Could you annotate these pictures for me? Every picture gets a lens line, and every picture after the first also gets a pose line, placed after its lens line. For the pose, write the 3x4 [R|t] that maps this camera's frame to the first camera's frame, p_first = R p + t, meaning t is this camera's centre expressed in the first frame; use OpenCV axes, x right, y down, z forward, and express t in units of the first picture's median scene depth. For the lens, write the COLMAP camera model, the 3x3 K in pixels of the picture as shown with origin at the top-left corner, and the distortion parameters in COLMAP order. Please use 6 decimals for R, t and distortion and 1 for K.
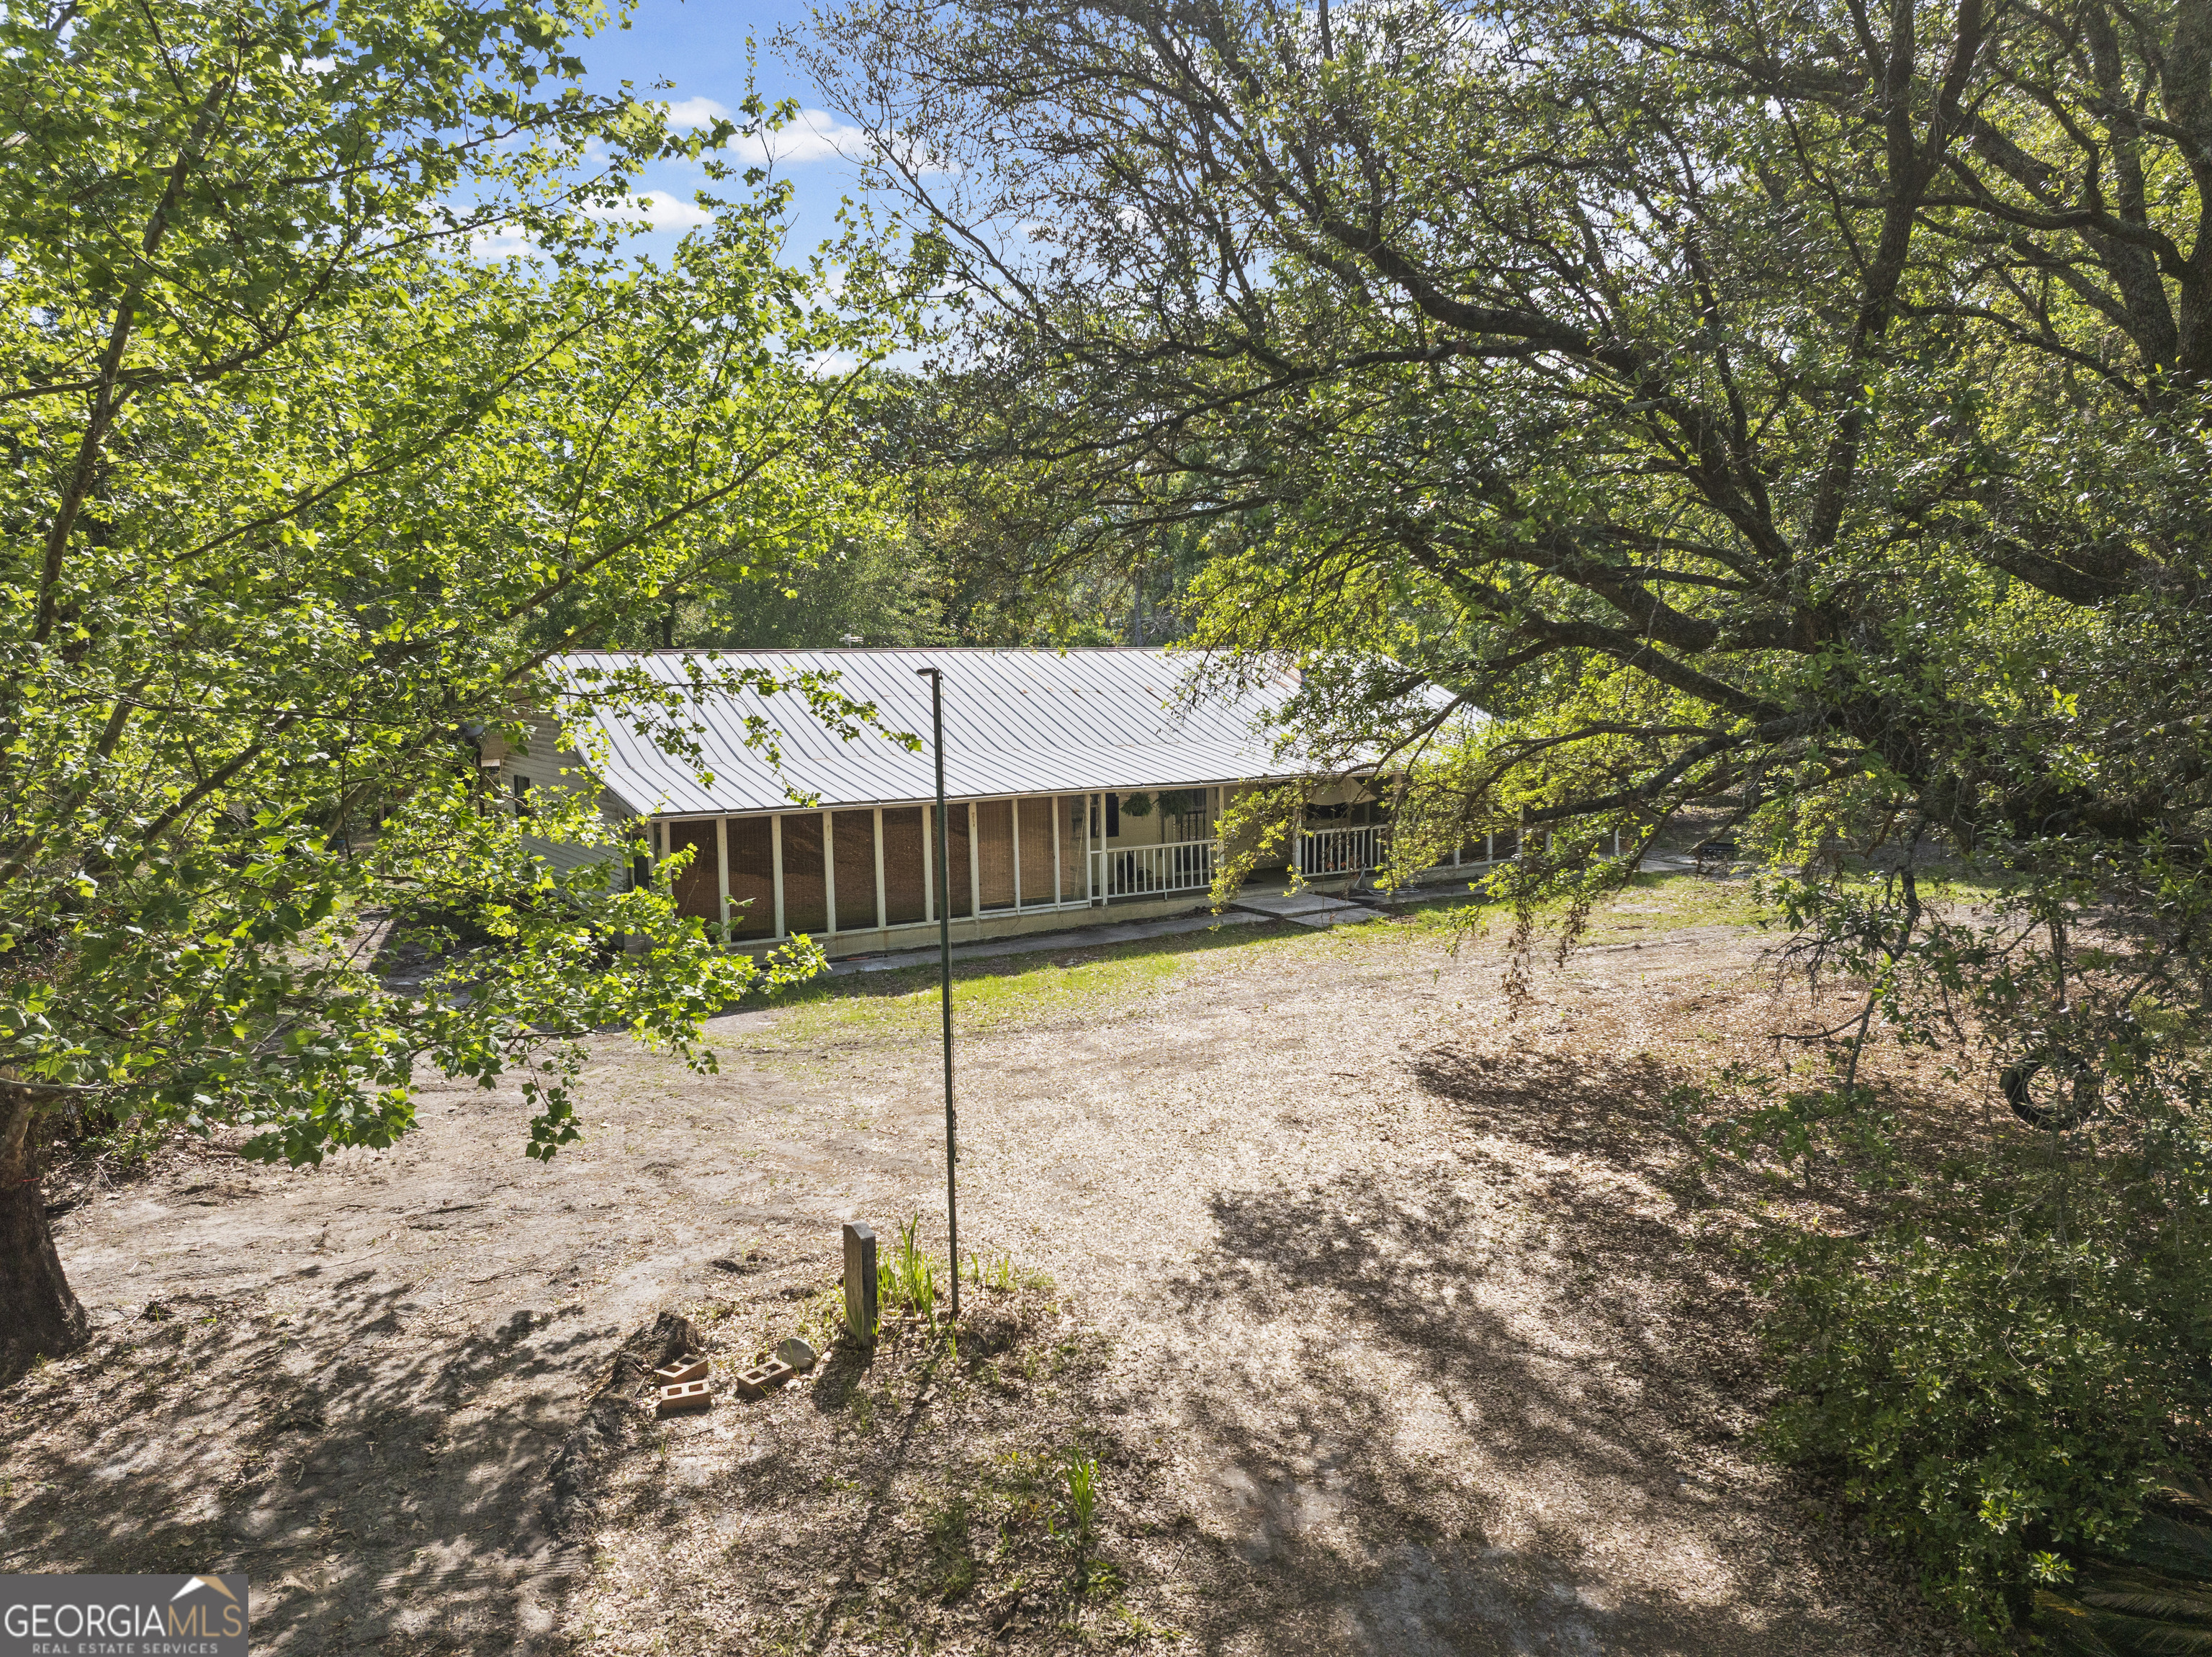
lens RADIAL K [[1543.8, 0, 1113.0], [0, 1543.8, 829.3], [0, 0, 1]] dist [-0.019466, -0.004368]
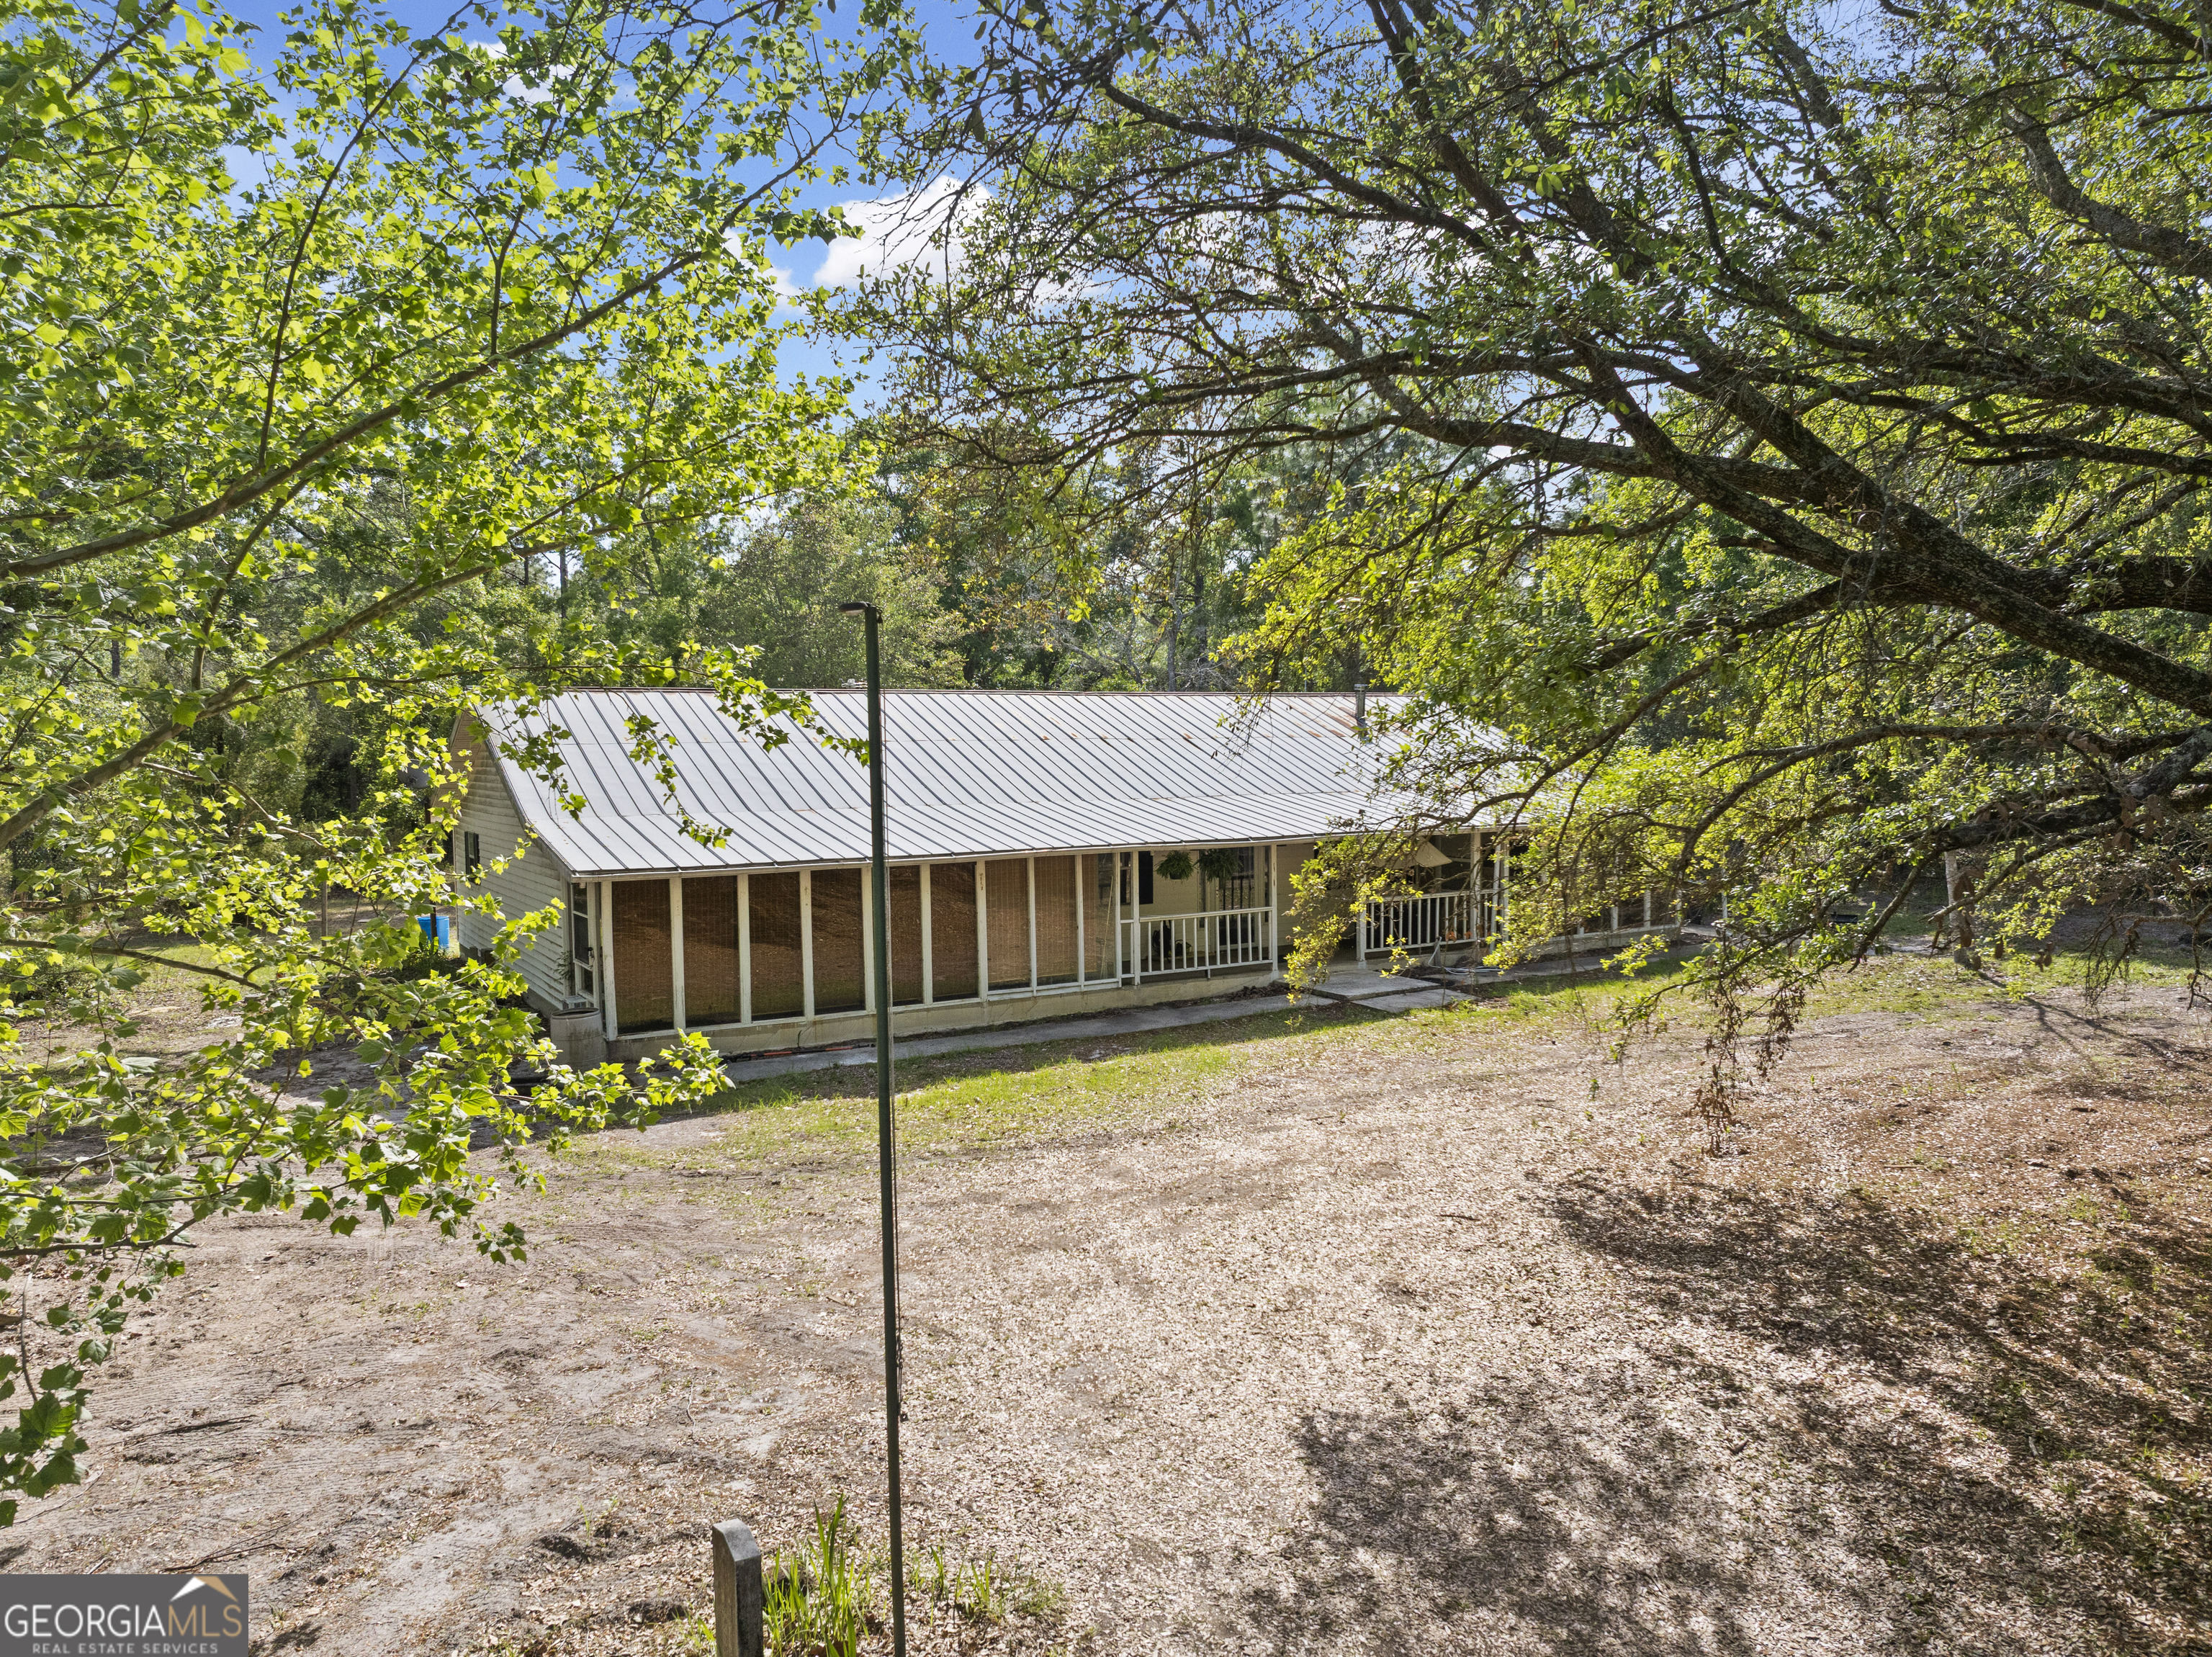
lens RADIAL K [[1543.8, 0, 1093.6], [0, 1543.8, 819.5], [0, 0, 1]] dist [-0.019466, -0.004368]
pose [[0.999520, 0.001944, -0.030904, -0.006103], [-0.003614, 0.998529, -0.054091, 0.009660], [0.030754, 0.054177, 0.998058, 0.296681]]
